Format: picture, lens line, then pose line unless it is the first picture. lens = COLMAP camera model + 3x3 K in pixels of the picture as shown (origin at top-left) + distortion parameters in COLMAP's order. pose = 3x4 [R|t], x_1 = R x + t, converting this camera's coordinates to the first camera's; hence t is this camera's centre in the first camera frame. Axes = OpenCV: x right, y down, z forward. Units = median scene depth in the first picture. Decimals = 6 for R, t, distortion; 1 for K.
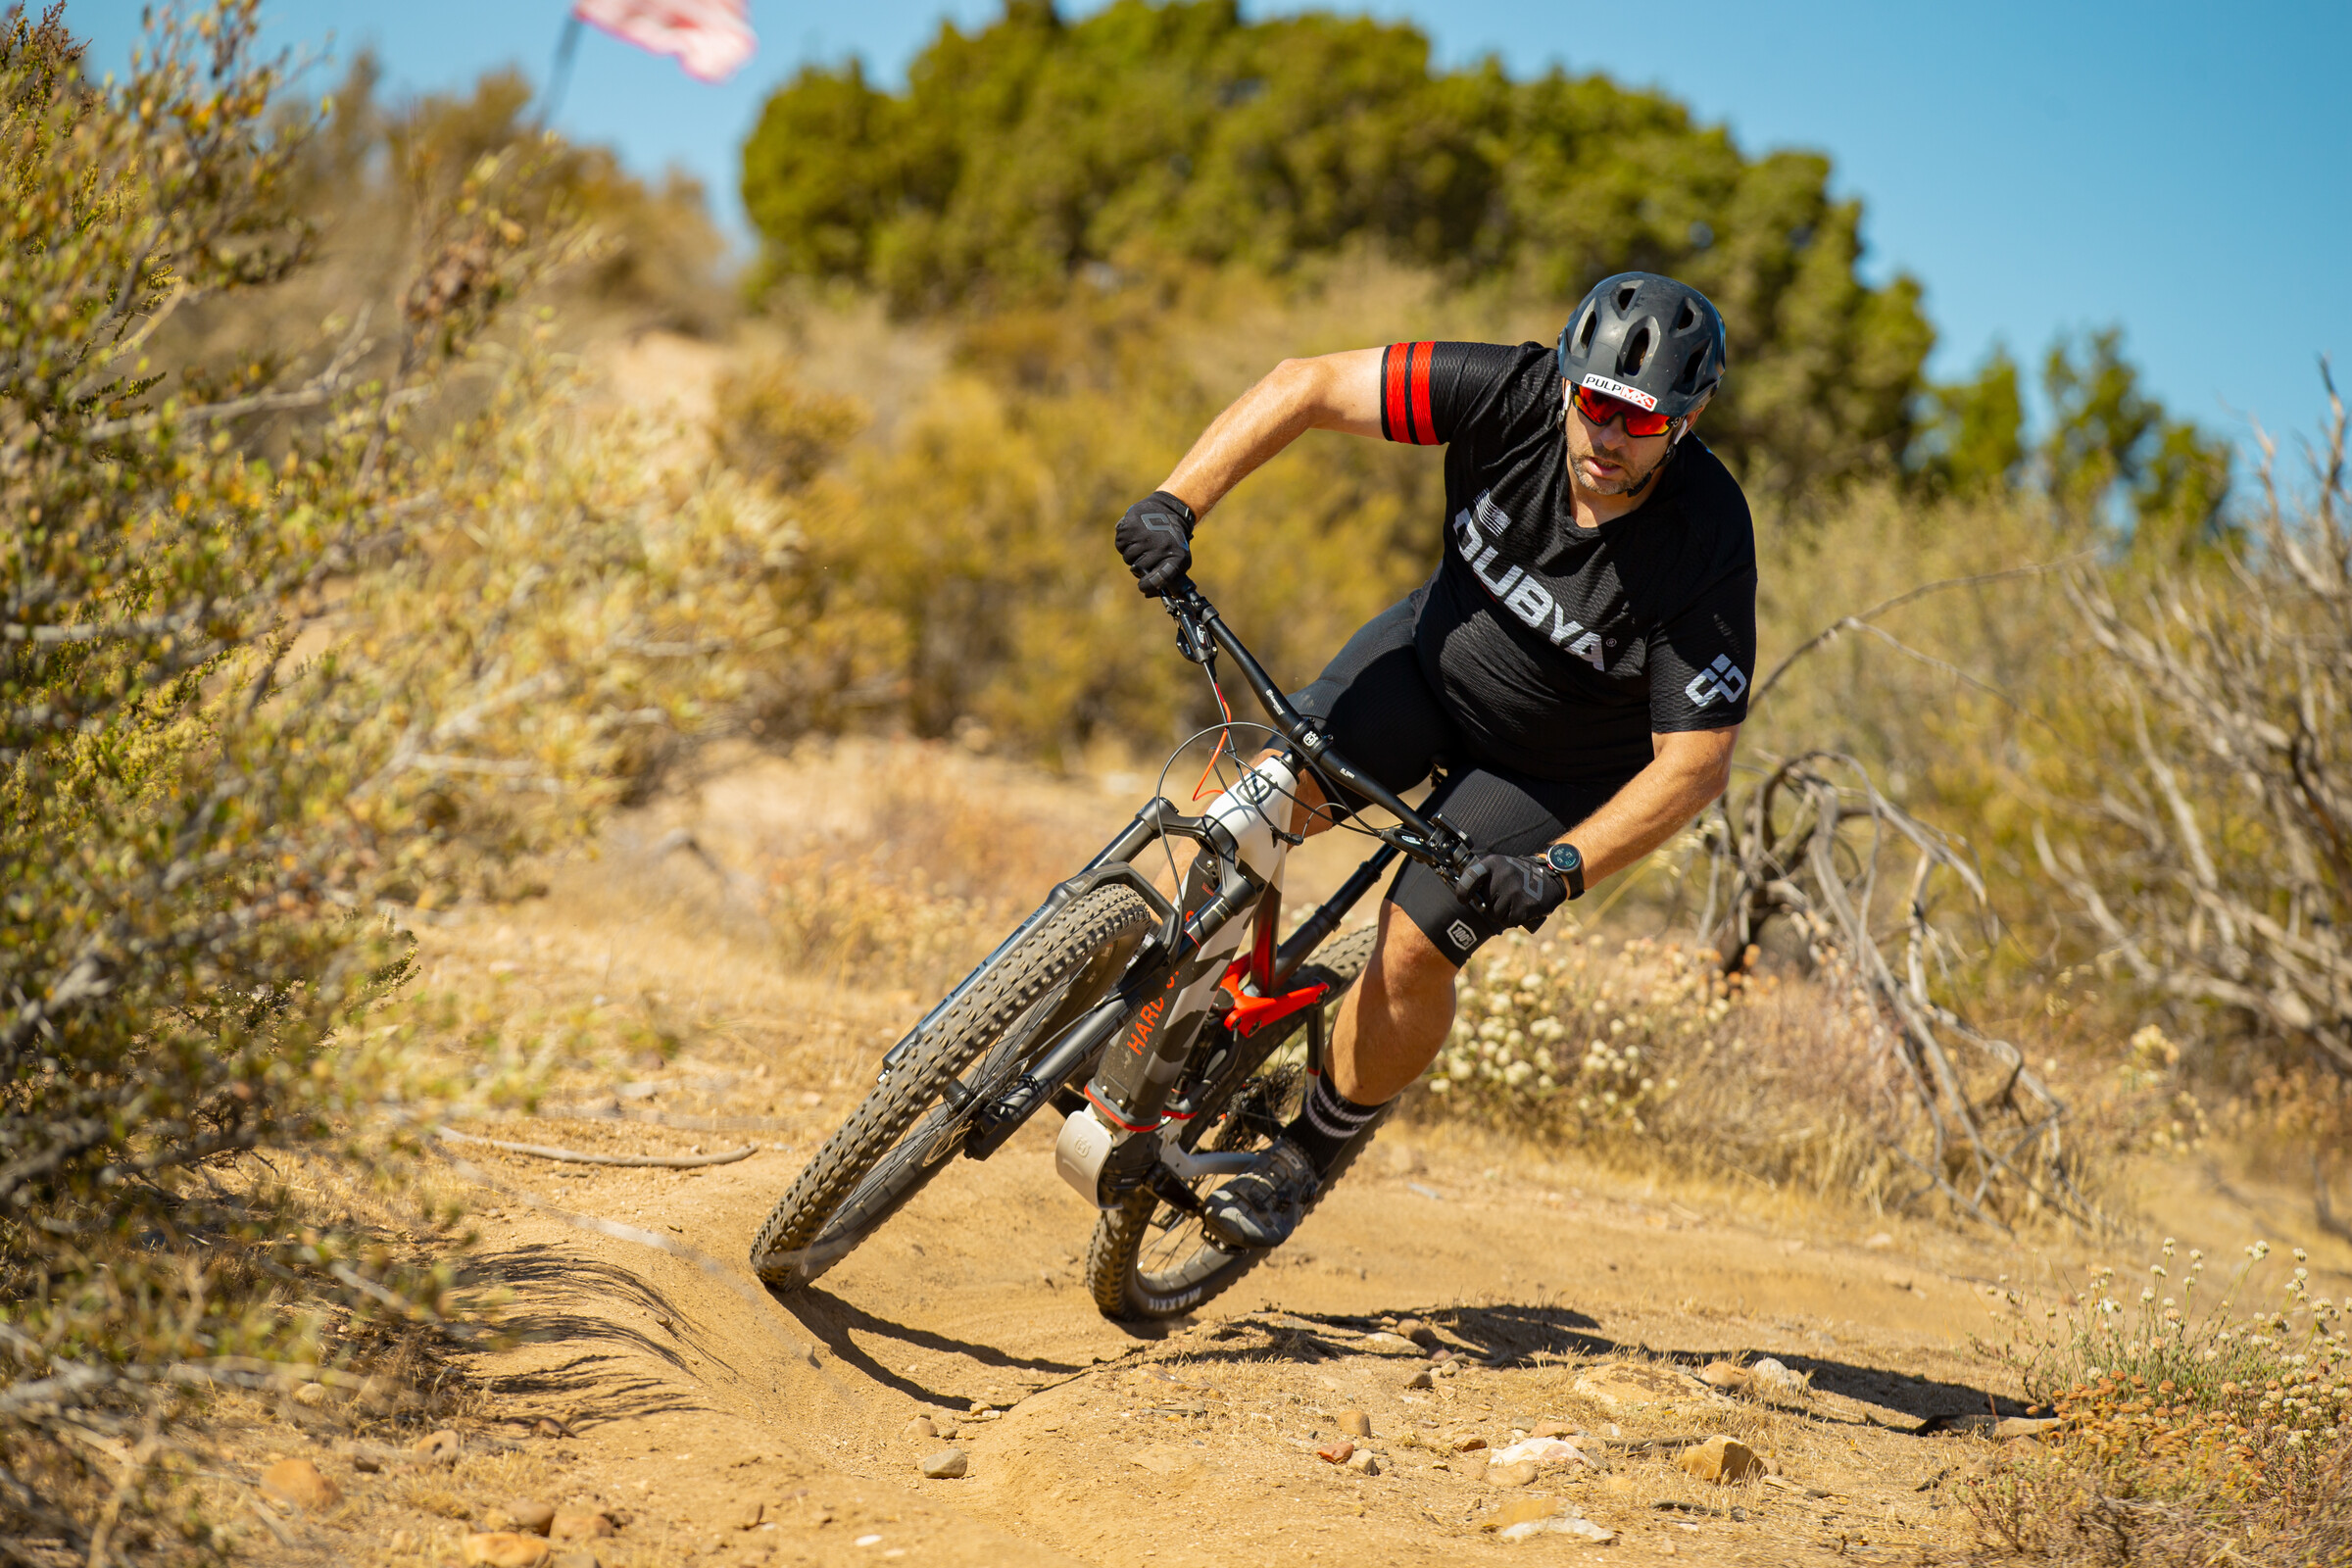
lens RADIAL K [[11275.9, 0, 1176.0], [0, 11275.9, 784.0], [0, 0, 1]] dist [0.014055, 51.583009]
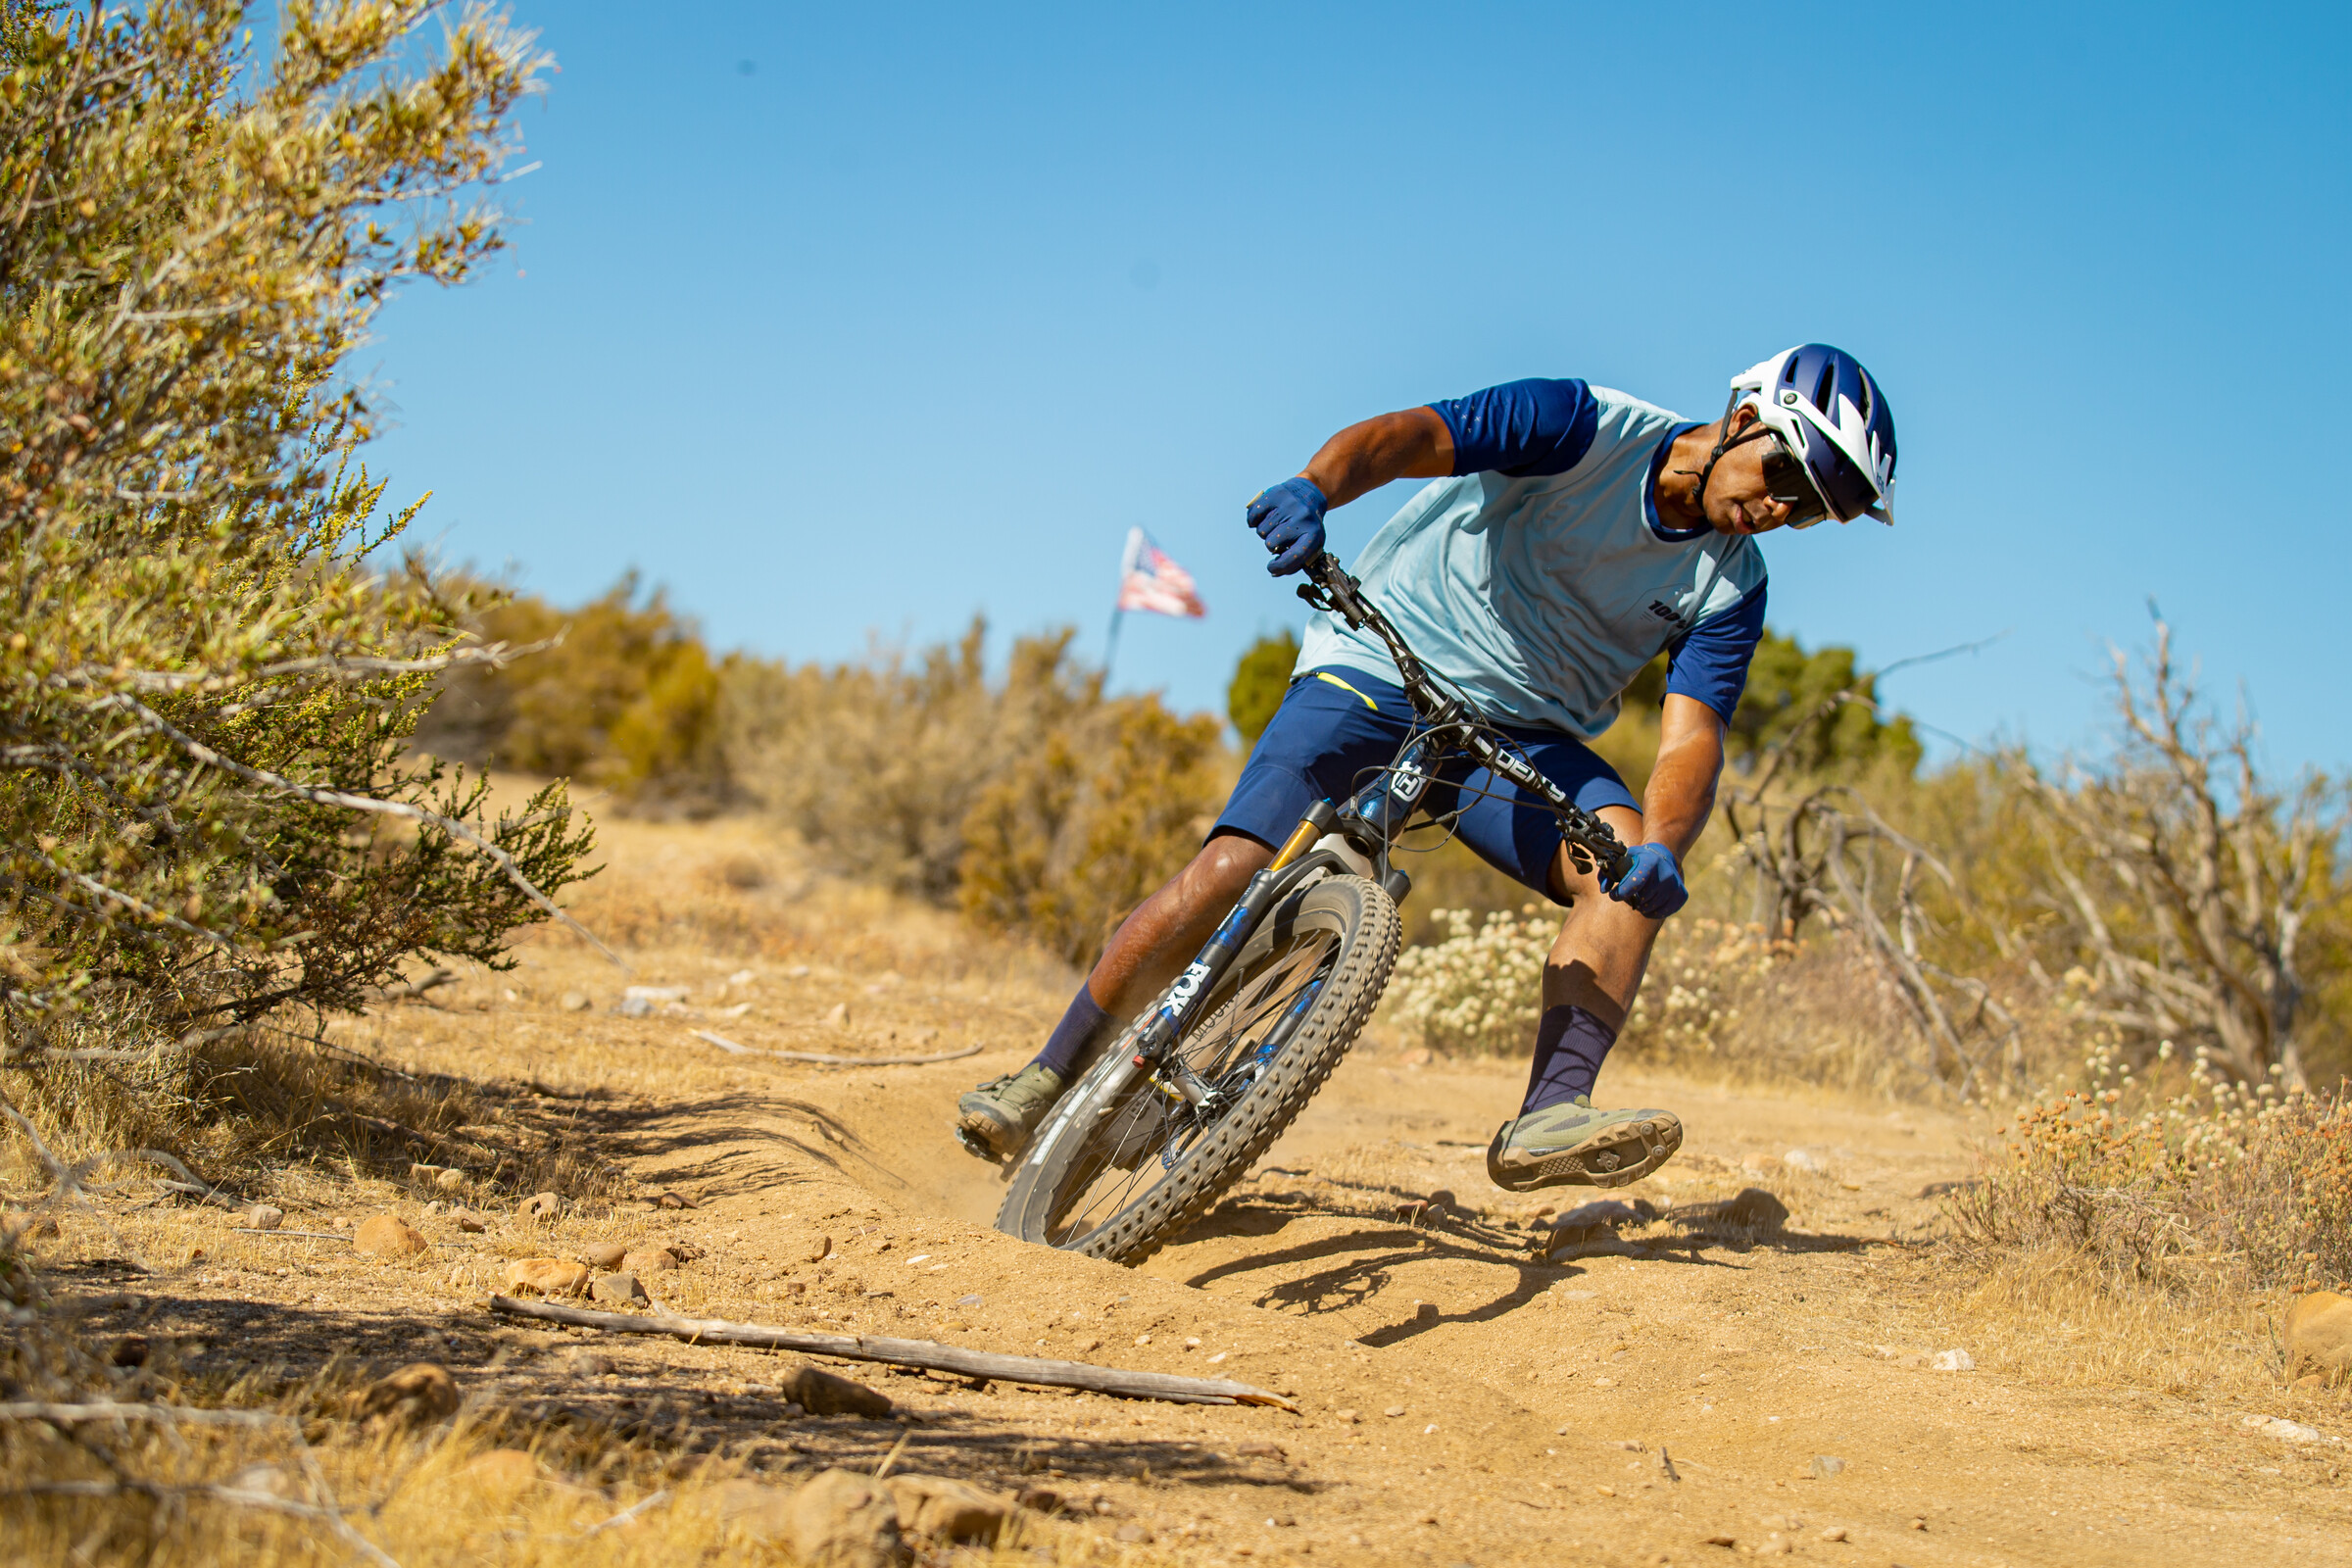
lens RADIAL K [[5837.9, 0, 1176.0], [0, 5837.9, 784.0], [0, 0, 1]] dist [-0.277056, -0.230173]
pose [[0.995095, -0.076957, -0.062166, 0.021608], [0.073060, 0.995355, -0.062701, 0.036167], [0.066702, 0.057852, 0.996094, 0.277243]]
